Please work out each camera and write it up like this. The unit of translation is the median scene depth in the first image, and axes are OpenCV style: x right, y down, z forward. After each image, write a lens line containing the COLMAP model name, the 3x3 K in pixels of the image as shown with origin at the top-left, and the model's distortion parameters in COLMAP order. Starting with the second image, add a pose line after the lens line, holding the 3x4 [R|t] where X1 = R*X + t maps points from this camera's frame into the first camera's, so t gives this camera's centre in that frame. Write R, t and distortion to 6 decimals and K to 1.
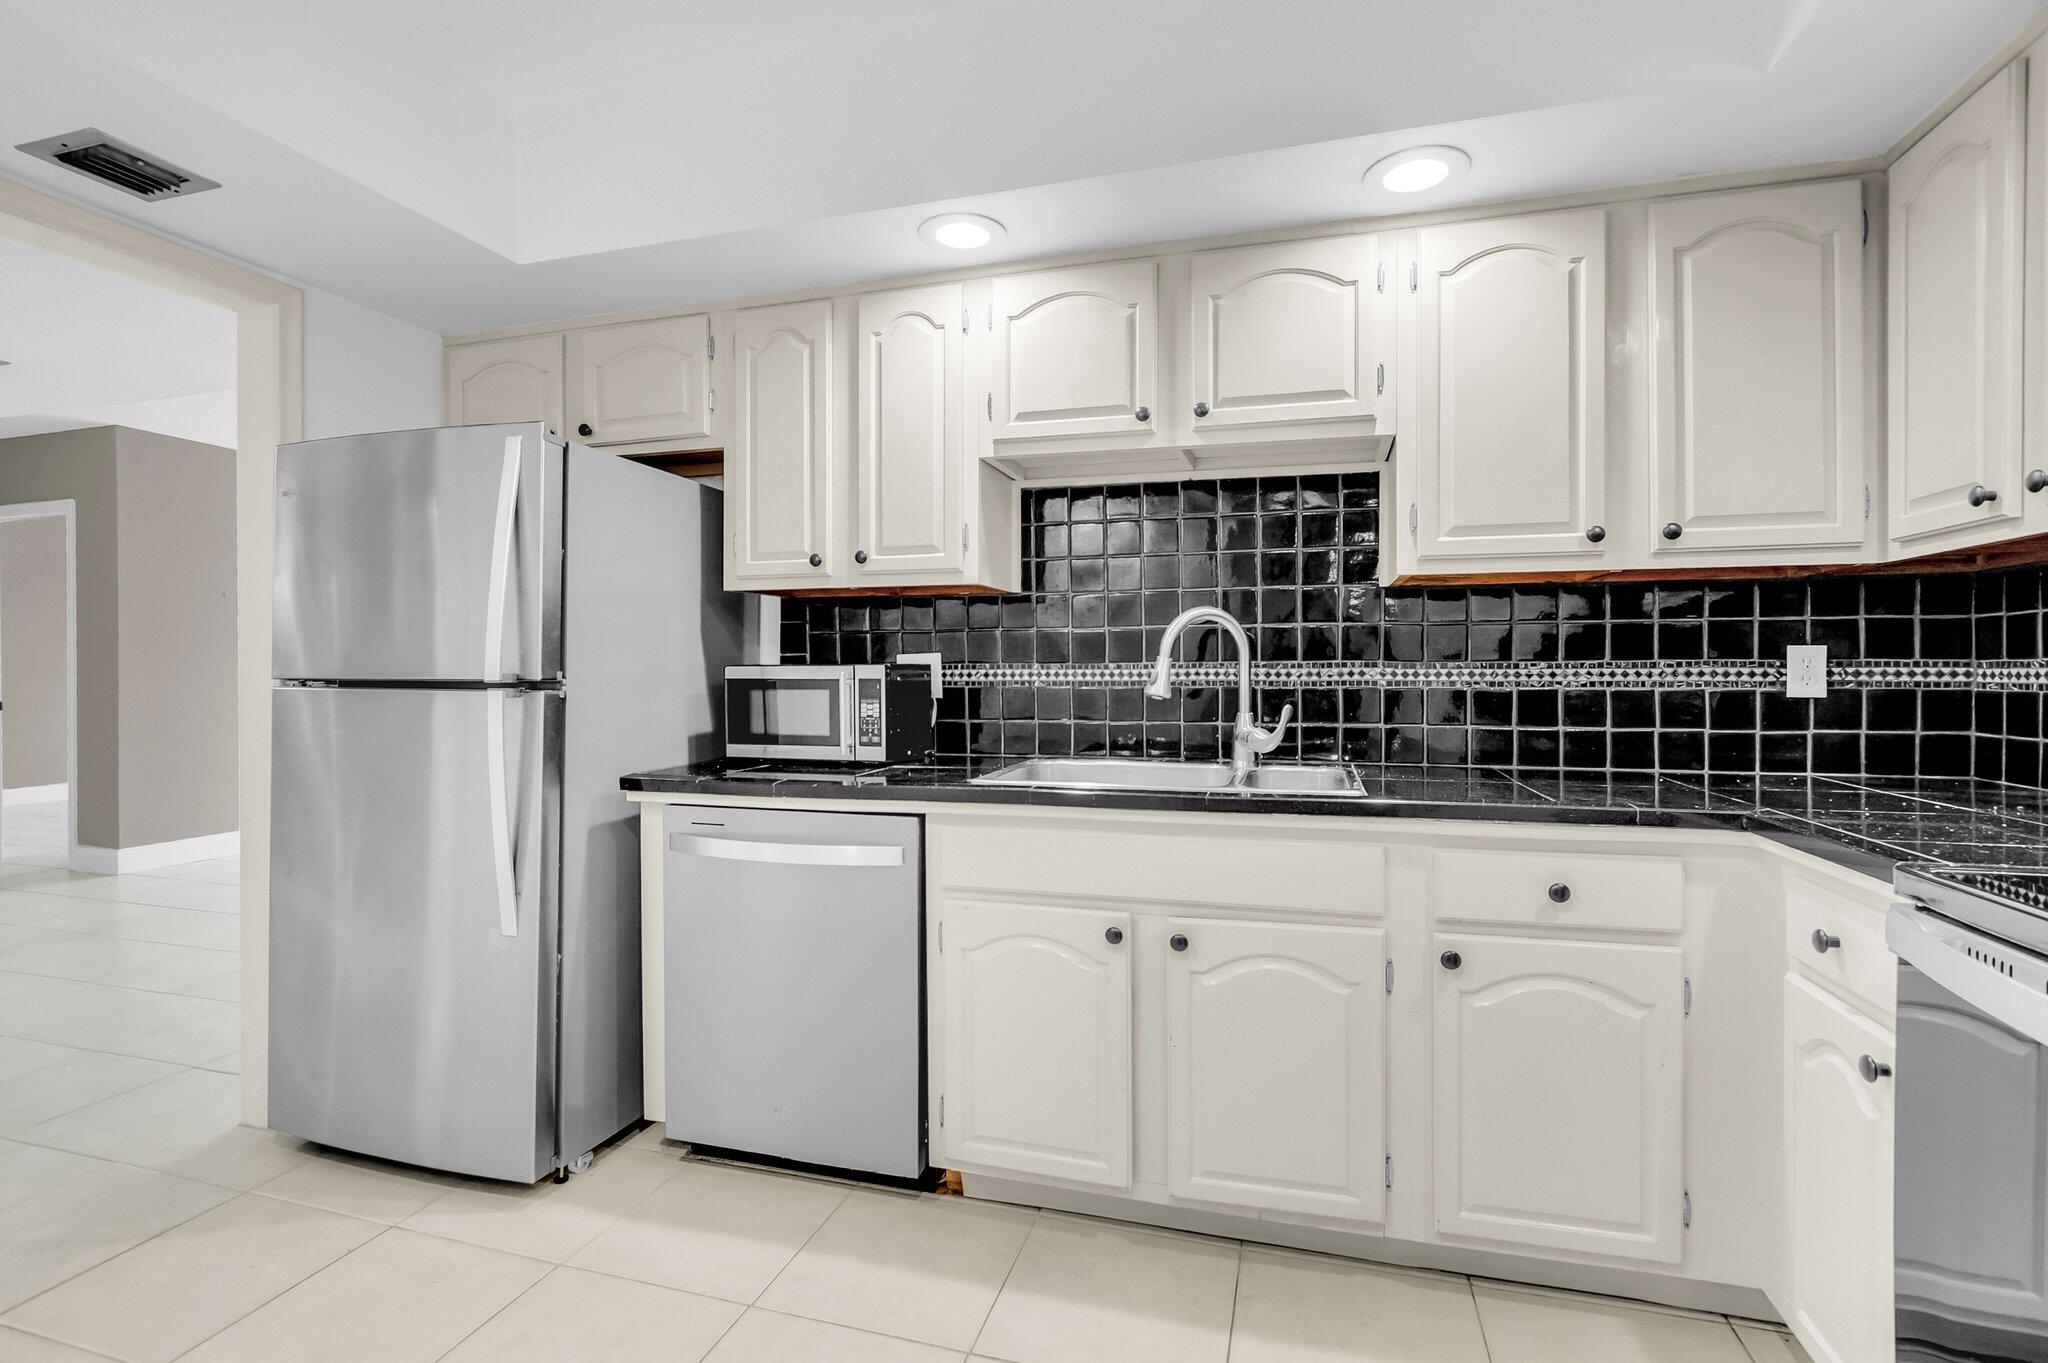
lens RADIAL K [[917.0, 0, 1030.2], [0, 917.0, 669.4], [0, 0, 1]] dist [-0.007386, 0.001174]
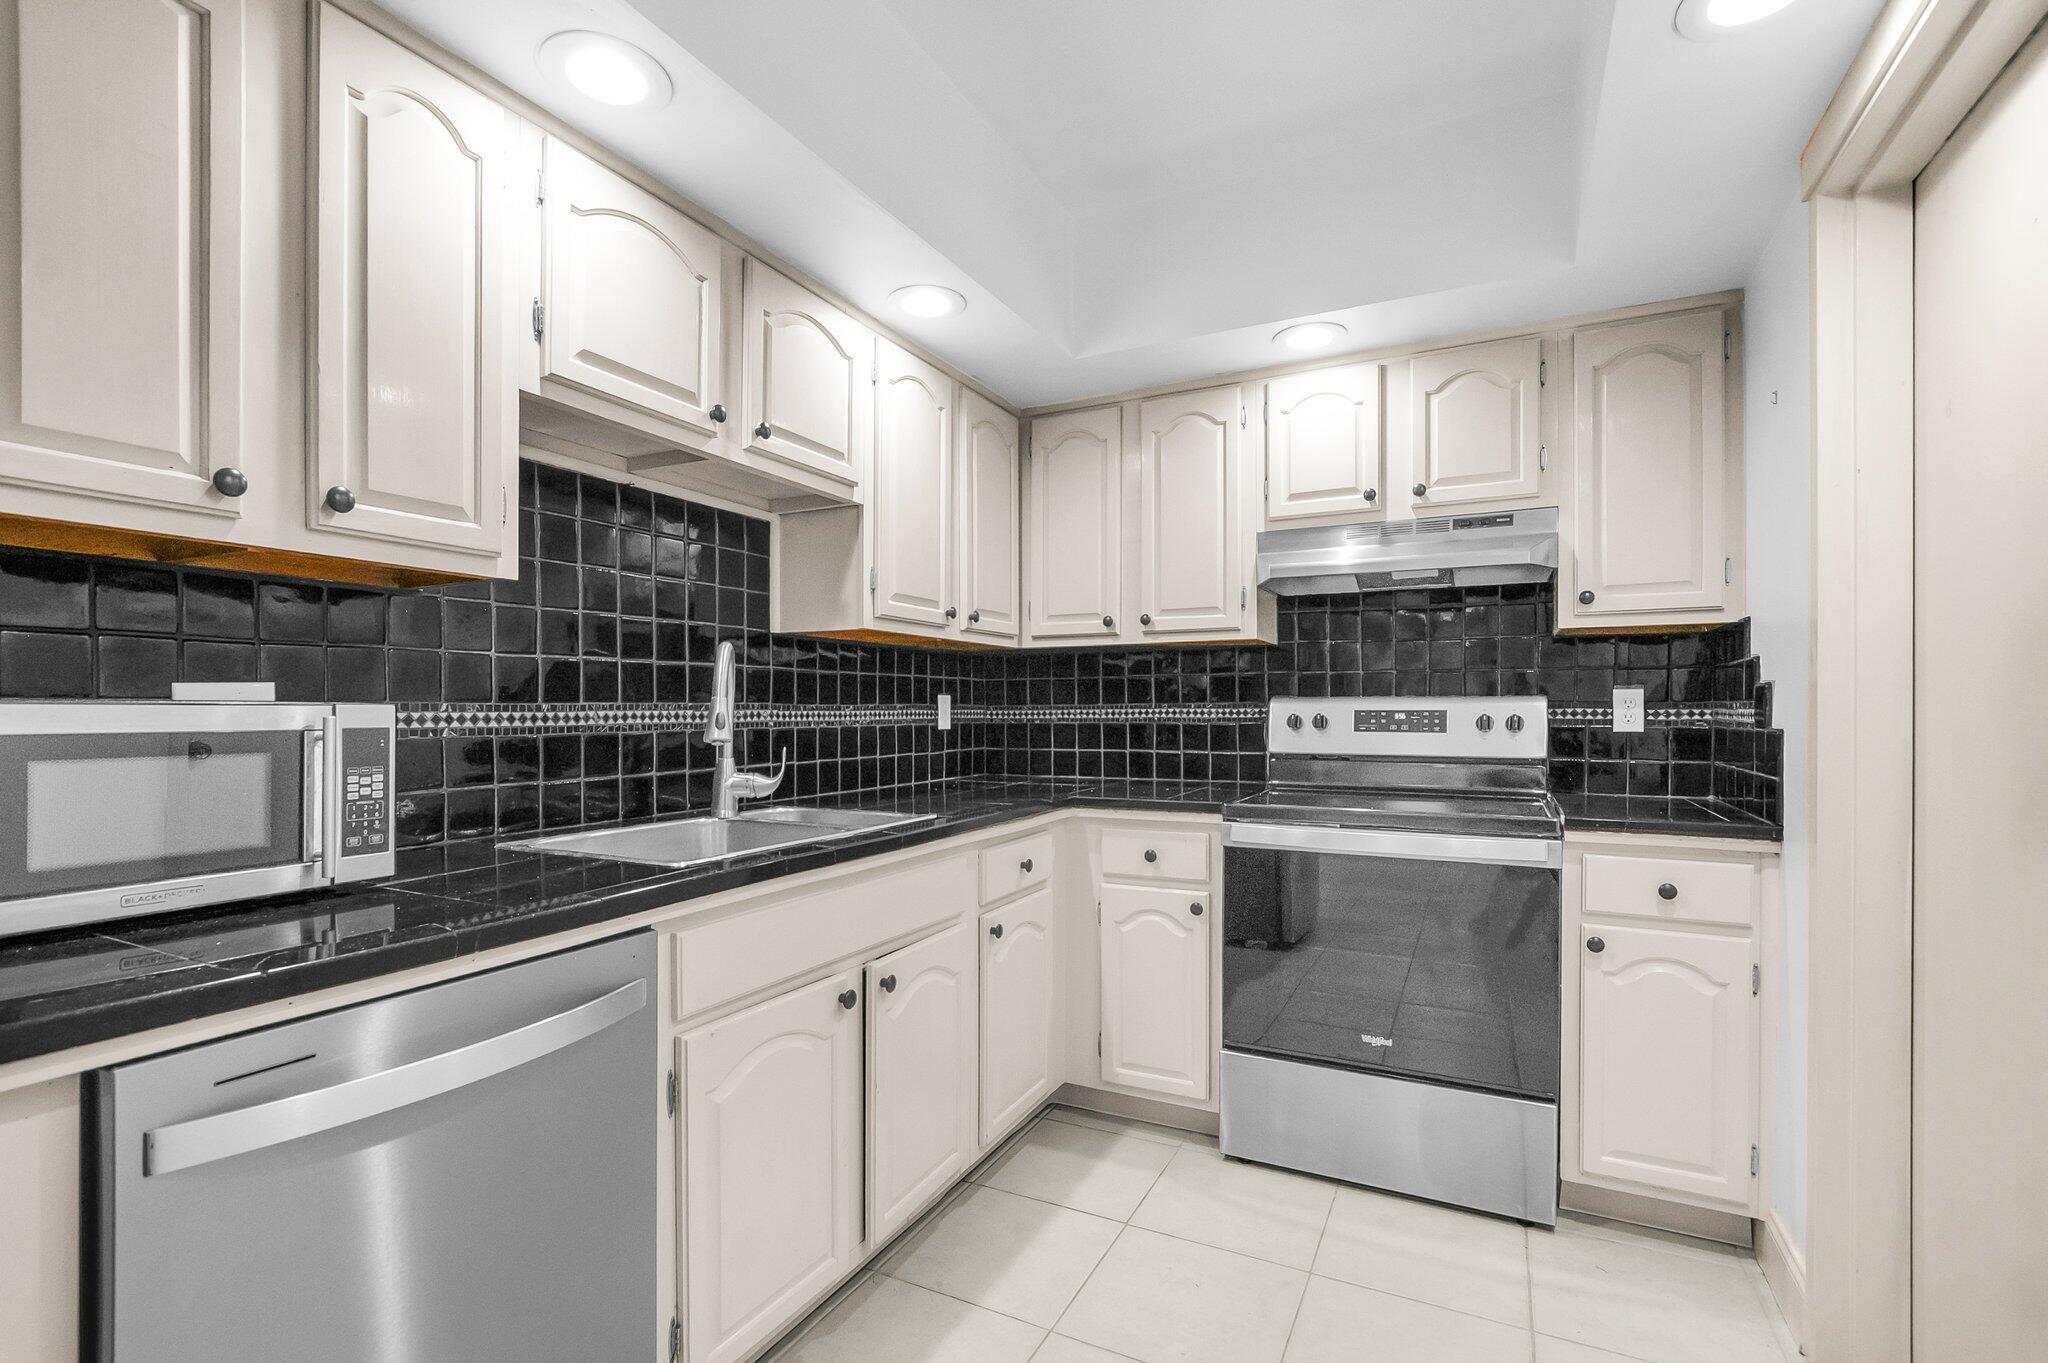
lens RADIAL K [[917.0, 0, 1104.2], [0, 917.0, 707.3], [0, 0, 1]] dist [-0.007386, 0.001174]
pose [[0.175276, 0.003301, 0.984514, -0.582827], [0.003324, 0.999987, -0.003945, 0.001120], [-0.984514, 0.003964, 0.175262, 0.439613]]
